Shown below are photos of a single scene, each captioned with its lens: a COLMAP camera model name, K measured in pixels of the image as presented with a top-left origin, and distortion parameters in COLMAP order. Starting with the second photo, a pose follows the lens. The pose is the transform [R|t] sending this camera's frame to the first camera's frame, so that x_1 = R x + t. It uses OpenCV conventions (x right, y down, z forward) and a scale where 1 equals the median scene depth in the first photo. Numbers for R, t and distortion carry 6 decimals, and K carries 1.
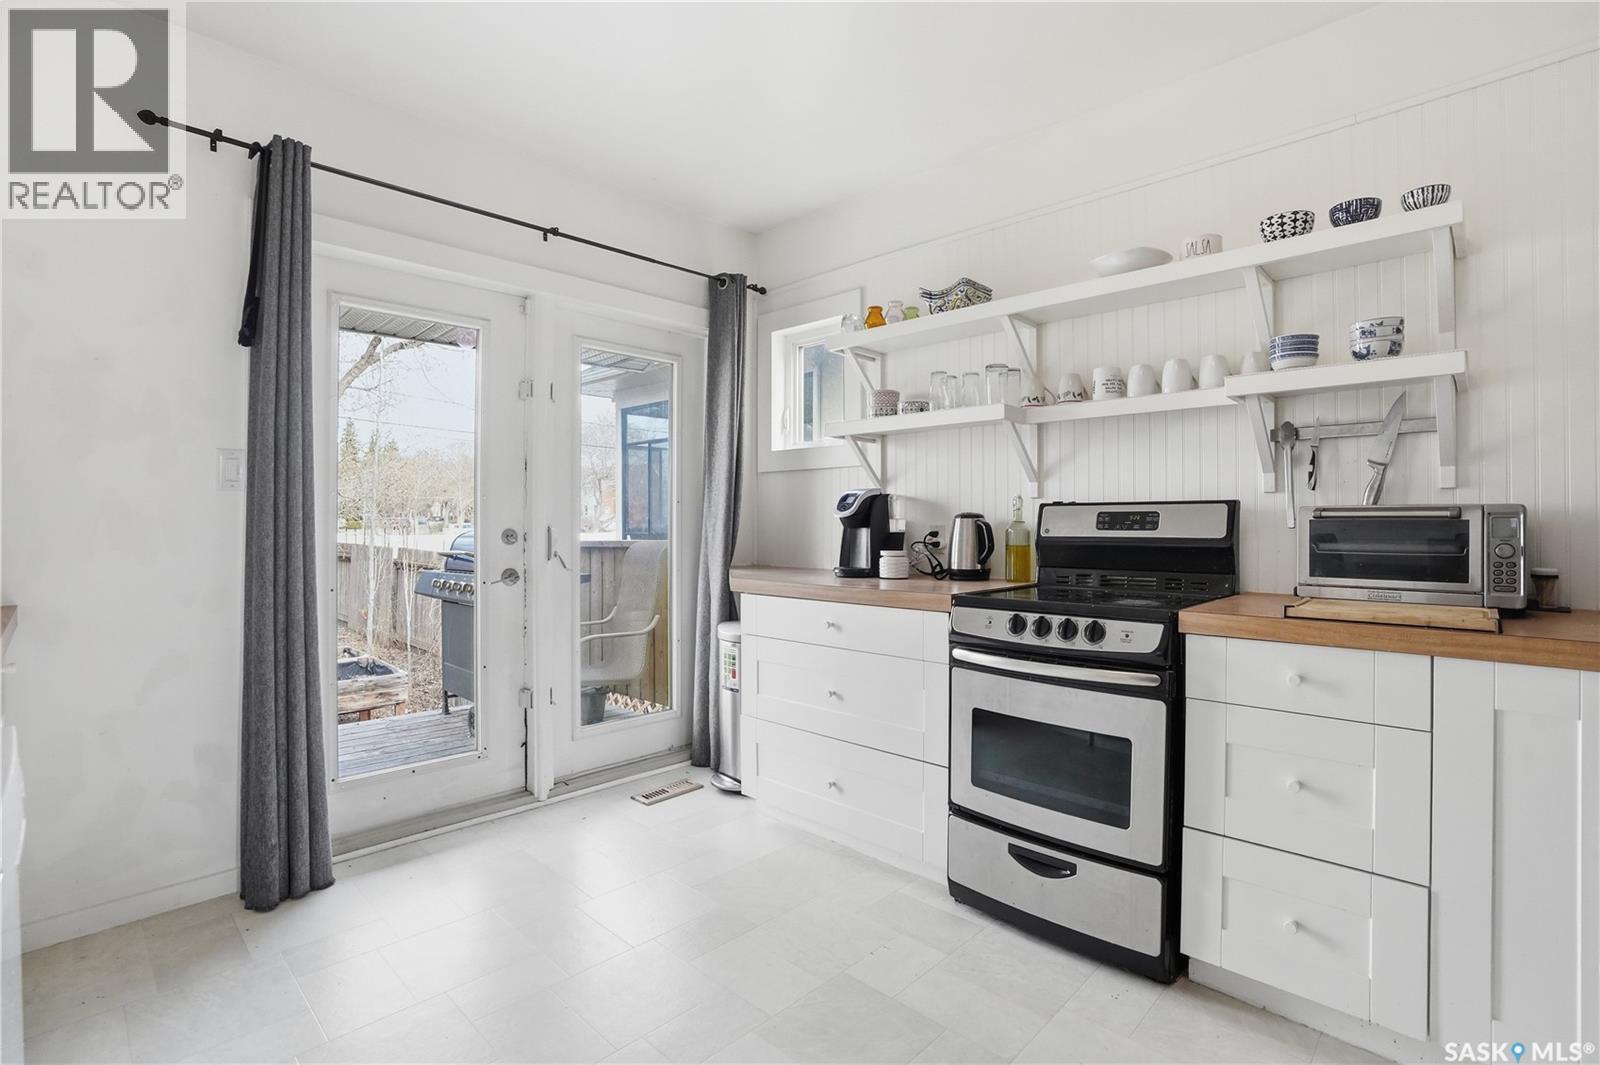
lens RADIAL K [[773.3, 0, 800.0], [0, 773.3, 532.5], [0, 0, 1]] dist [-0.060885, 0.021920]
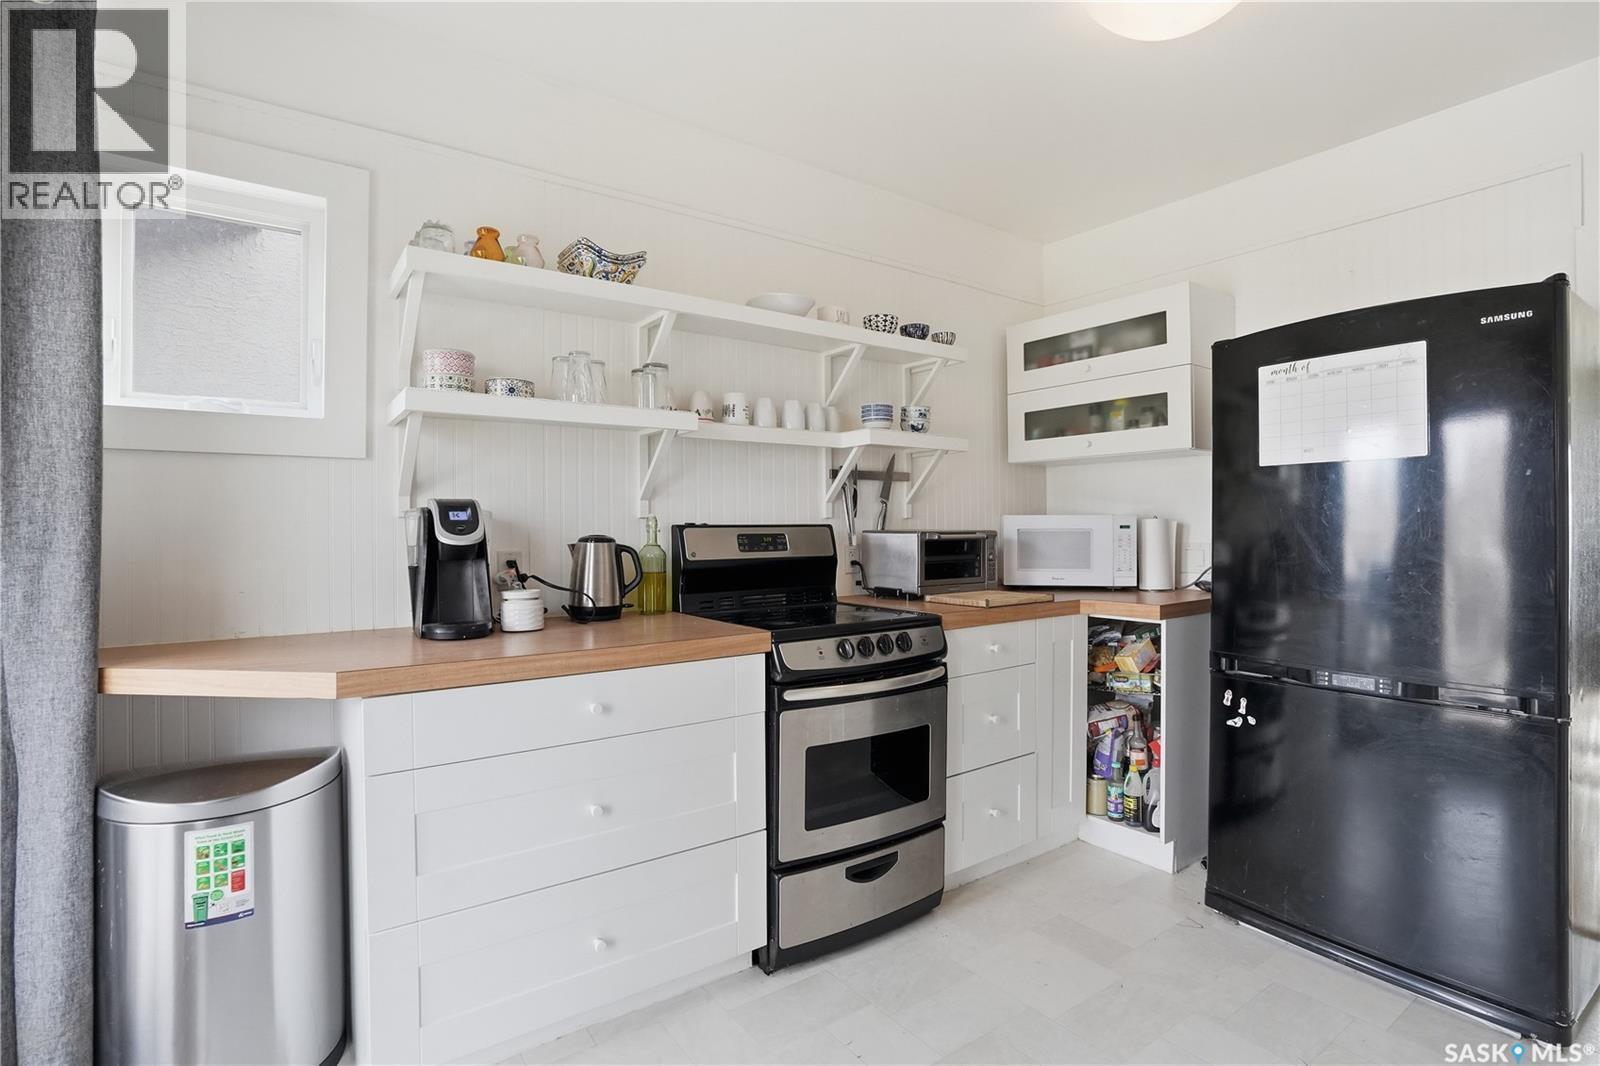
lens RADIAL K [[773.3, 0, 800.0], [0, 773.3, 533.0], [0, 0, 1]] dist [-0.060885, 0.021920]
pose [[0.171414, -0.012534, 0.985119, -0.616241], [0.015966, 0.999823, 0.009943, -0.037881], [-0.985070, 0.014024, 0.171584, 0.753392]]
